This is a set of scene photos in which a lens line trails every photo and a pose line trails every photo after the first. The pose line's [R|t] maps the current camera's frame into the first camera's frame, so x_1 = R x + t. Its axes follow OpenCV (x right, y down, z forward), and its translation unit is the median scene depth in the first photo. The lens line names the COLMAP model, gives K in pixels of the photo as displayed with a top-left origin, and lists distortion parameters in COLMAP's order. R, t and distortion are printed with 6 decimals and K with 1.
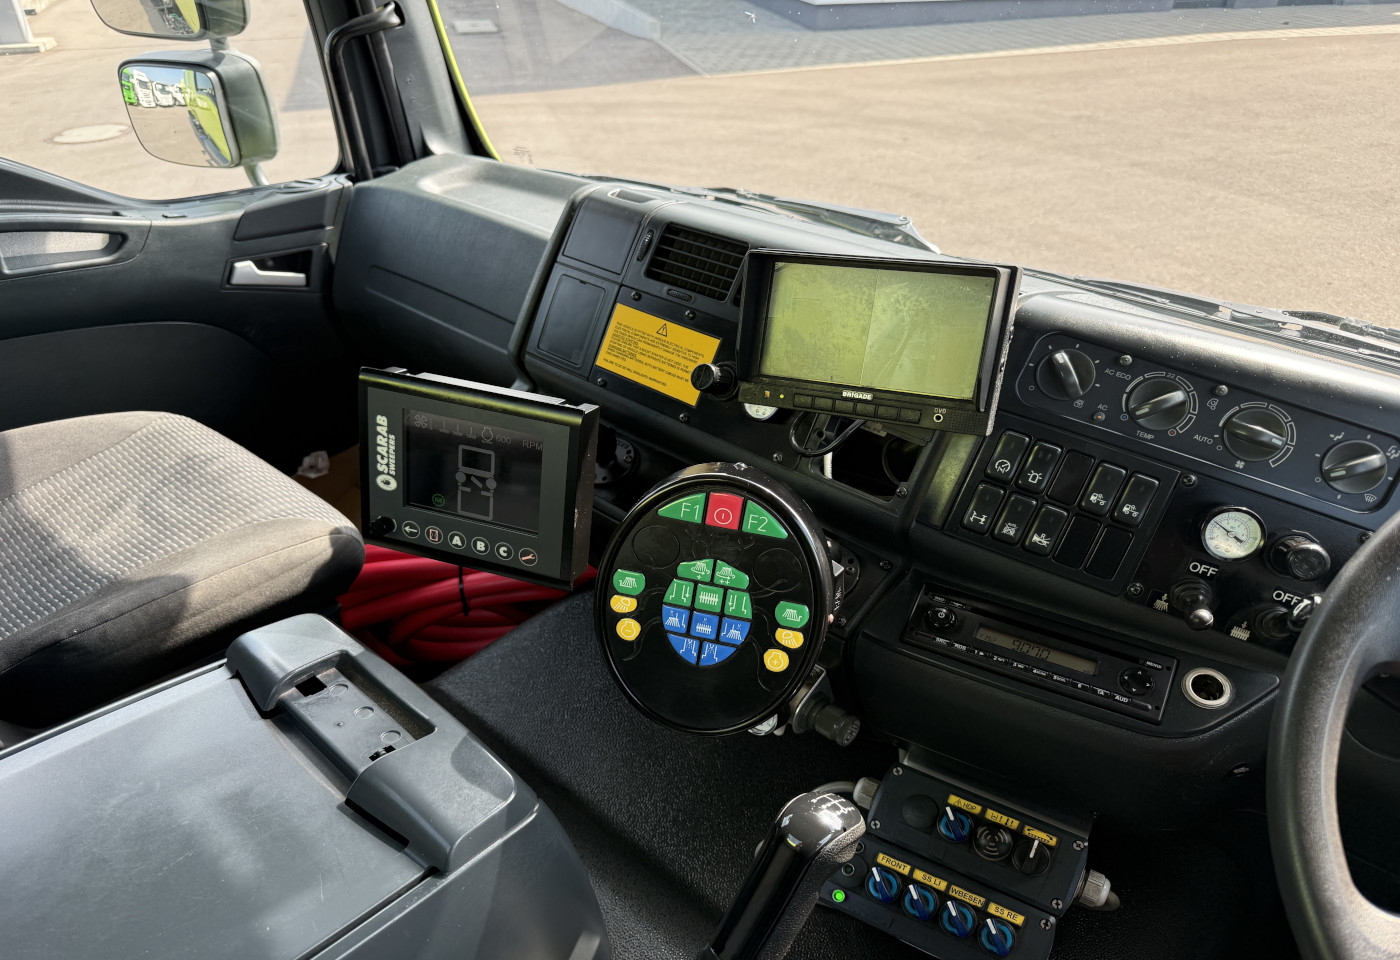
lens RADIAL K [[964.0, 0, 675.2], [0, 964.0, 487.6], [0, 0, 1]] dist [0.035592, -0.061718]
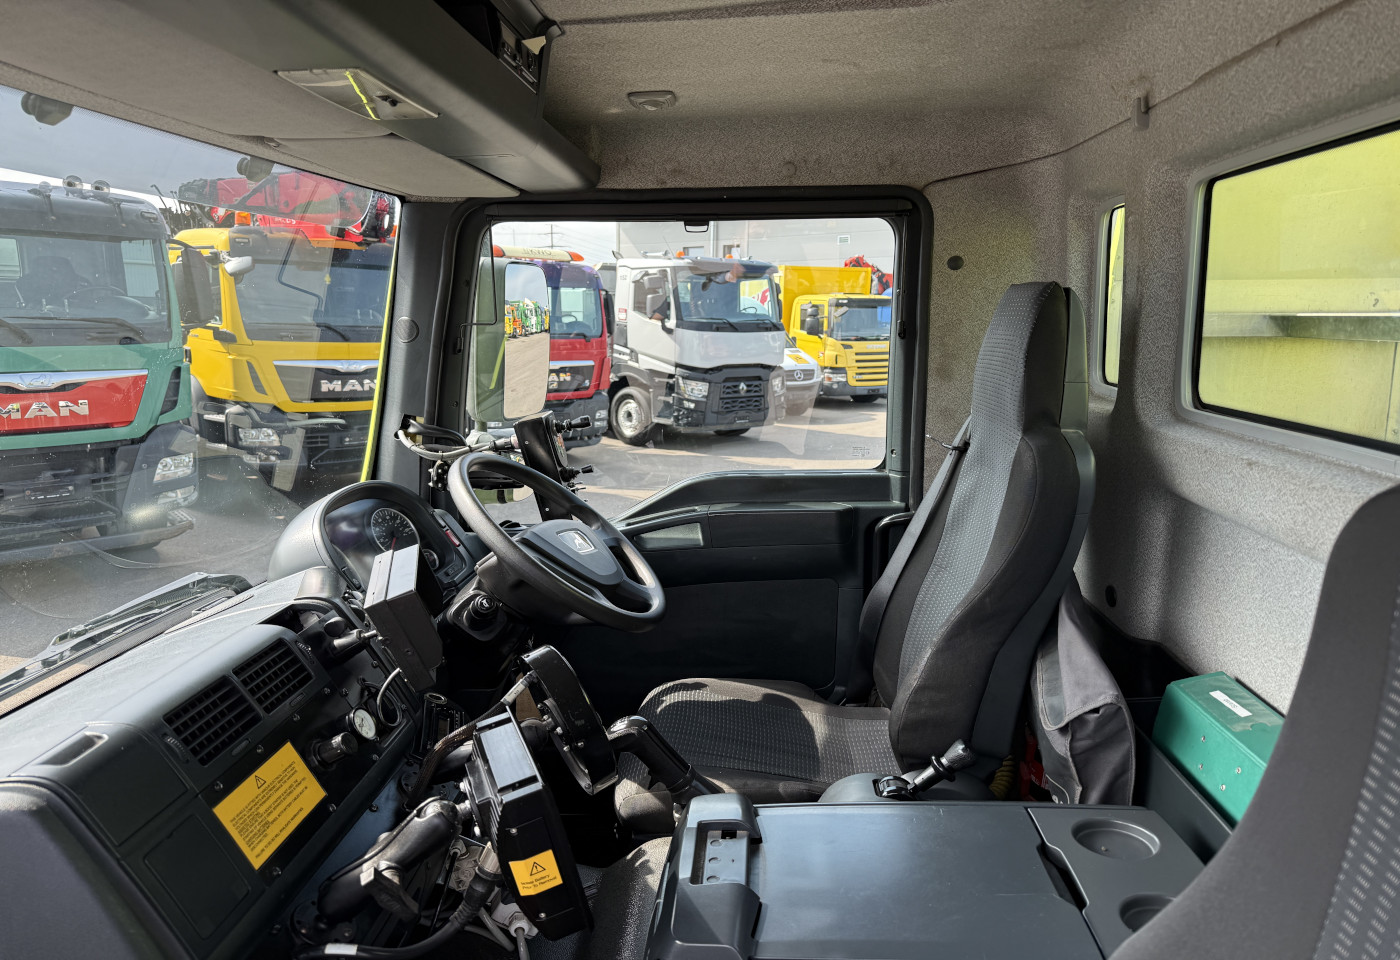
lens RADIAL K [[905.0, 0, 693.8], [0, 905.0, 434.3], [0, 0, 1]] dist [0.150183, -0.217945]
pose [[-0.610511, -0.091902, 0.786658, -0.125295], [0.431455, 0.794335, 0.427644, -0.083407], [-0.664171, 0.600488, -0.445298, 0.118493]]
